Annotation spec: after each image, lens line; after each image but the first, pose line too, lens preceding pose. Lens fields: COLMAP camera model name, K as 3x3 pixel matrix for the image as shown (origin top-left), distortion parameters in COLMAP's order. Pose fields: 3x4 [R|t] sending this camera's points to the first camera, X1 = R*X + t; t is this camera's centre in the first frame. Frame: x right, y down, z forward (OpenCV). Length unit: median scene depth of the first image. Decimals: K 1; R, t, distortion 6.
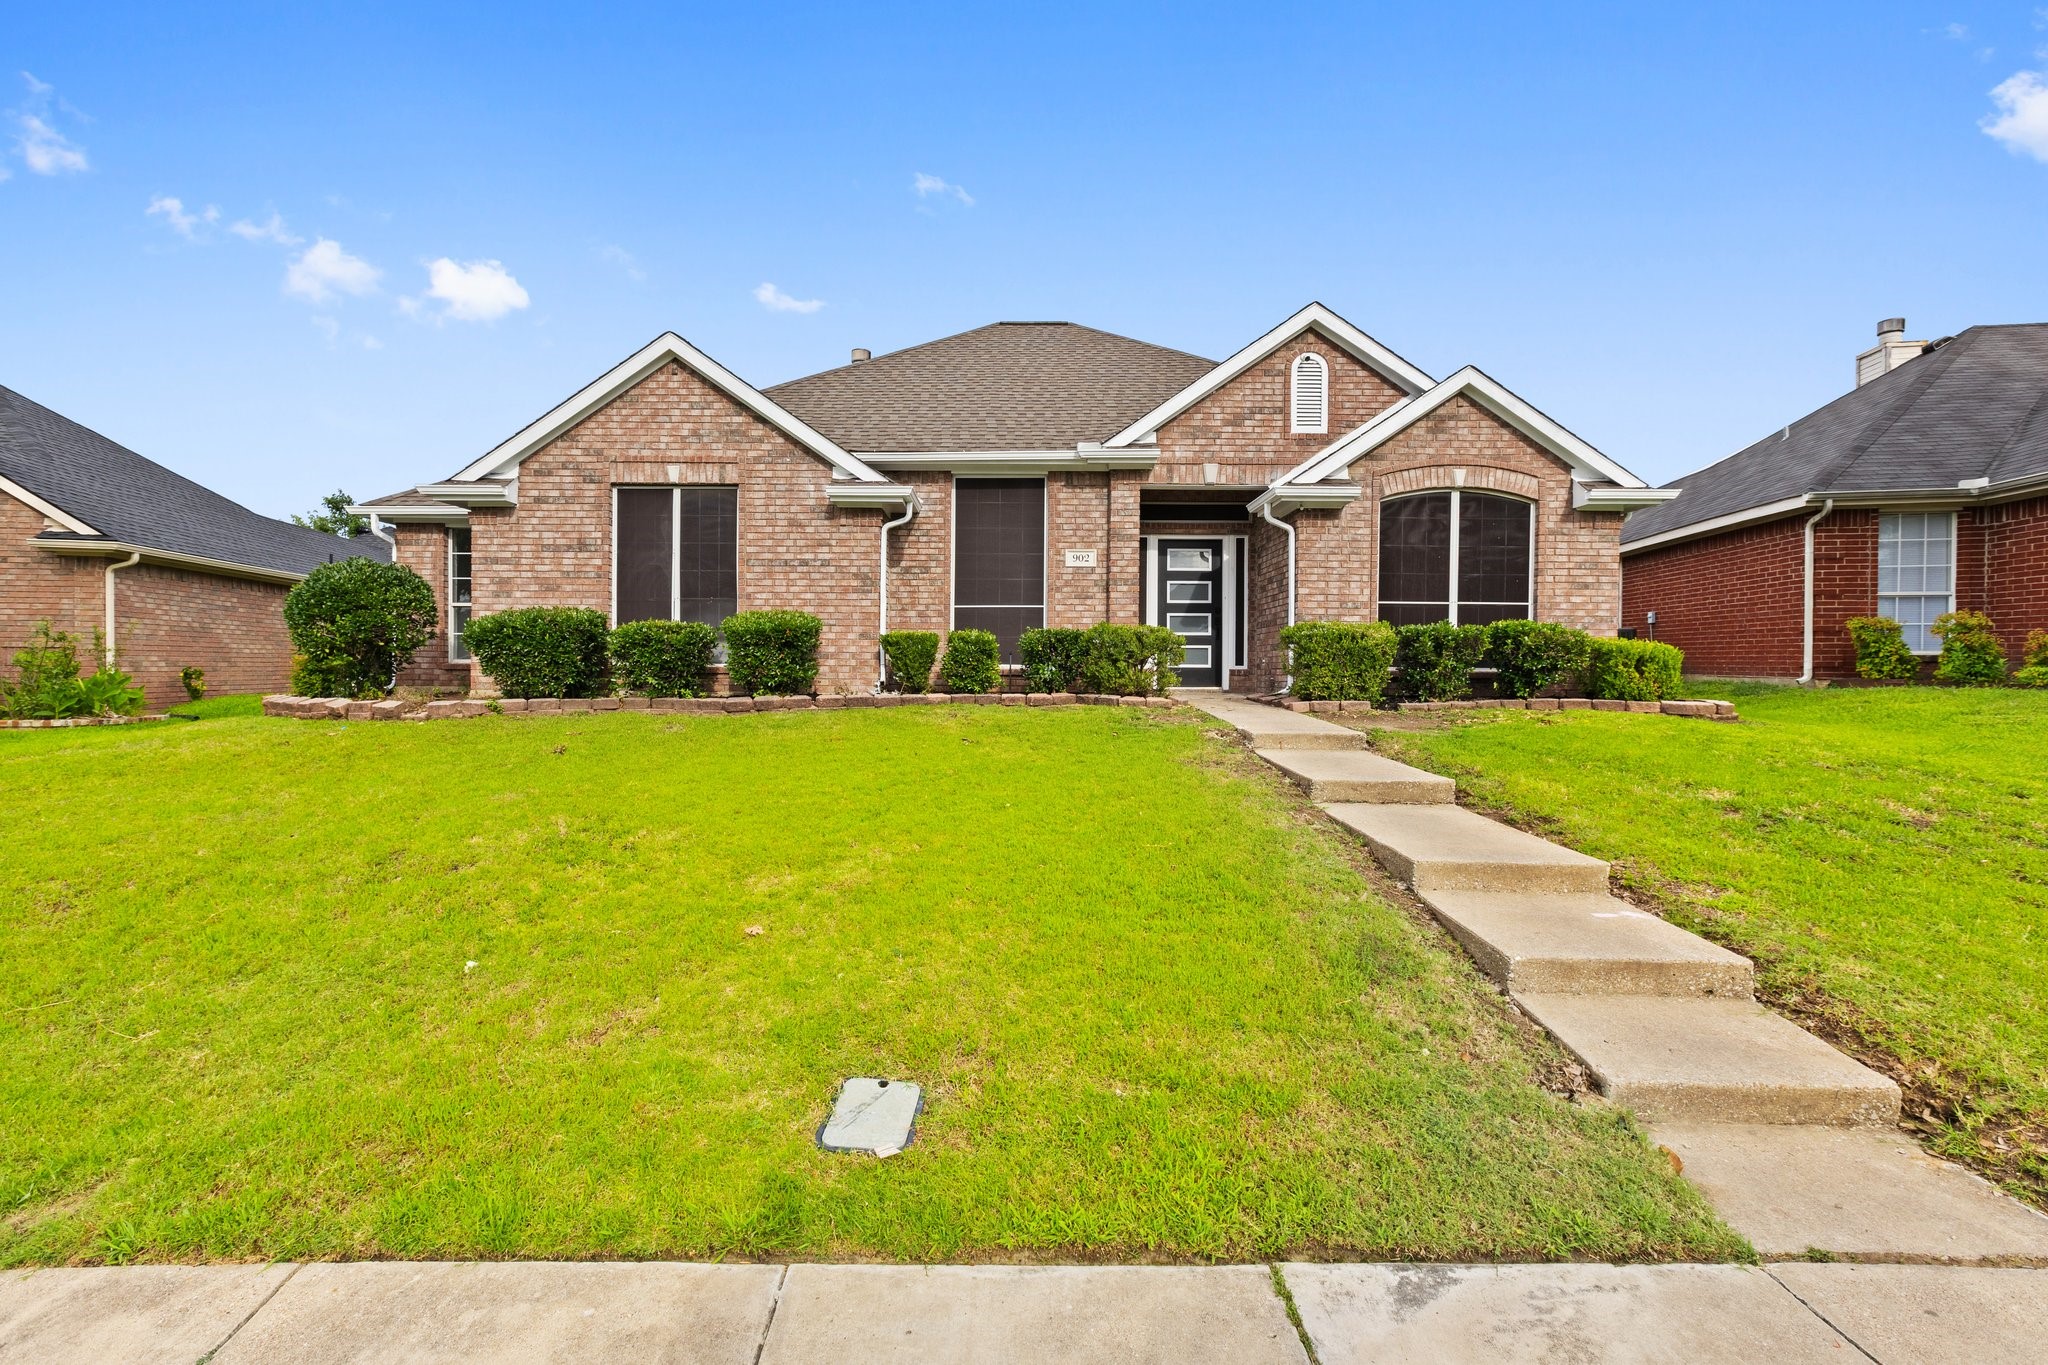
lens RADIAL K [[928.7, 0, 1007.0], [0, 928.7, 675.0], [0, 0, 1]] dist [-0.000756, 0.000633]
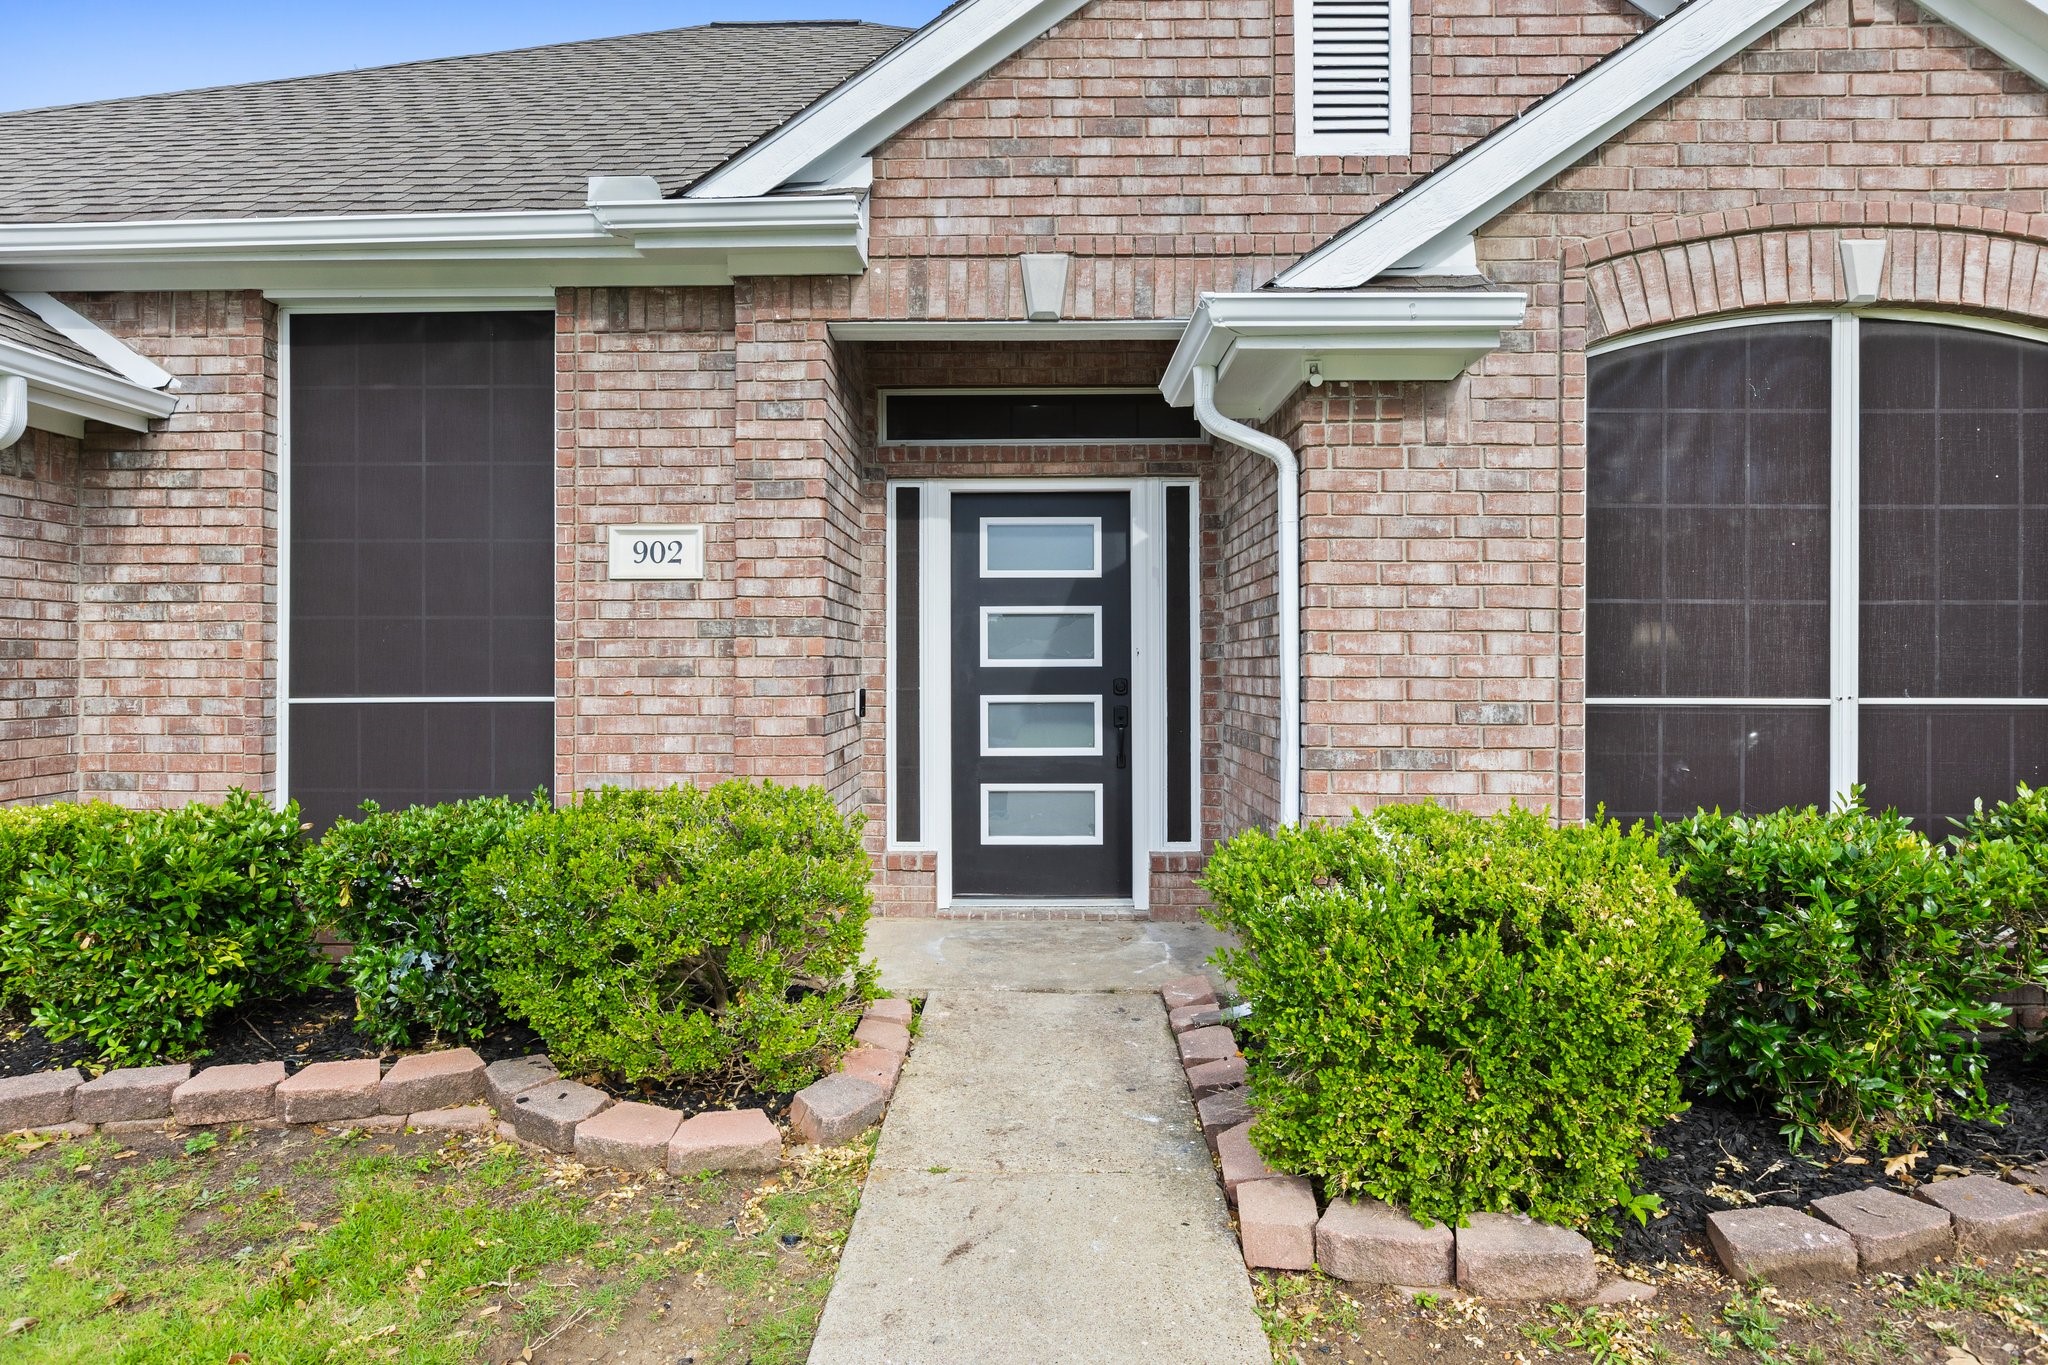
lens RADIAL K [[1219.1, 0, 1019.0], [0, 1219.1, 657.2], [0, 0, 1]] dist [-0.000991, -0.002411]
pose [[0.999933, -0.008213, -0.008150, 0.223565], [0.008116, 0.999897, -0.011831, -0.088306], [0.008246, 0.011764, 0.999897, 0.611299]]
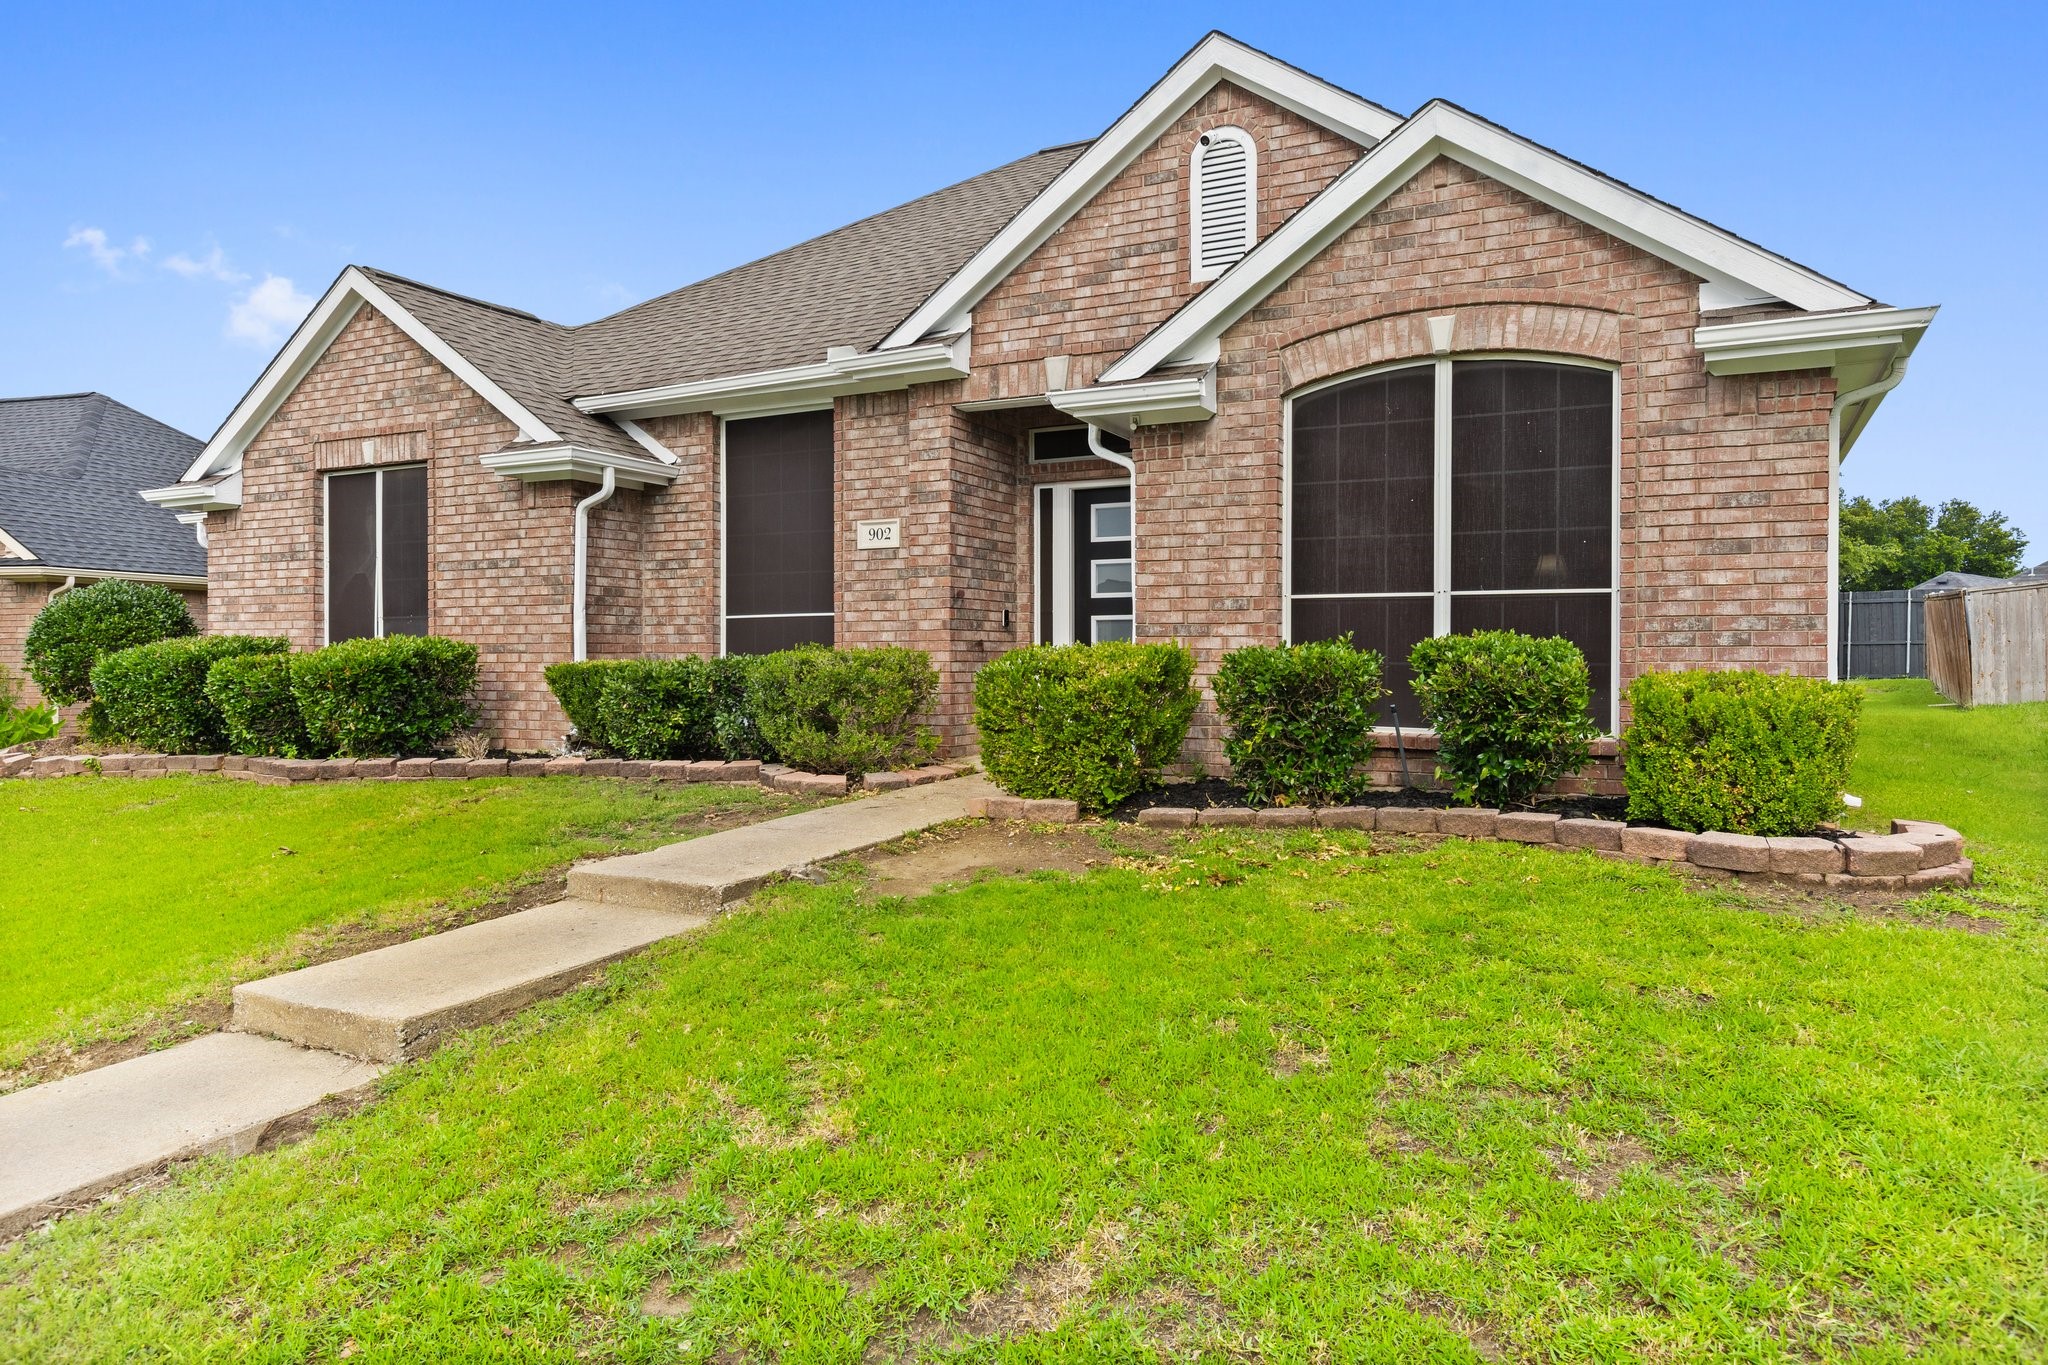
lens RADIAL K [[1327.3, 0, 1020.0], [0, 1327.3, 662.2], [0, 0, 1]] dist [0.006687, -0.000523]
pose [[0.890829, -0.006680, -0.454290, 0.594501], [0.004270, 0.999971, -0.006331, -0.038069], [0.454319, 0.003700, 0.890831, 0.282325]]
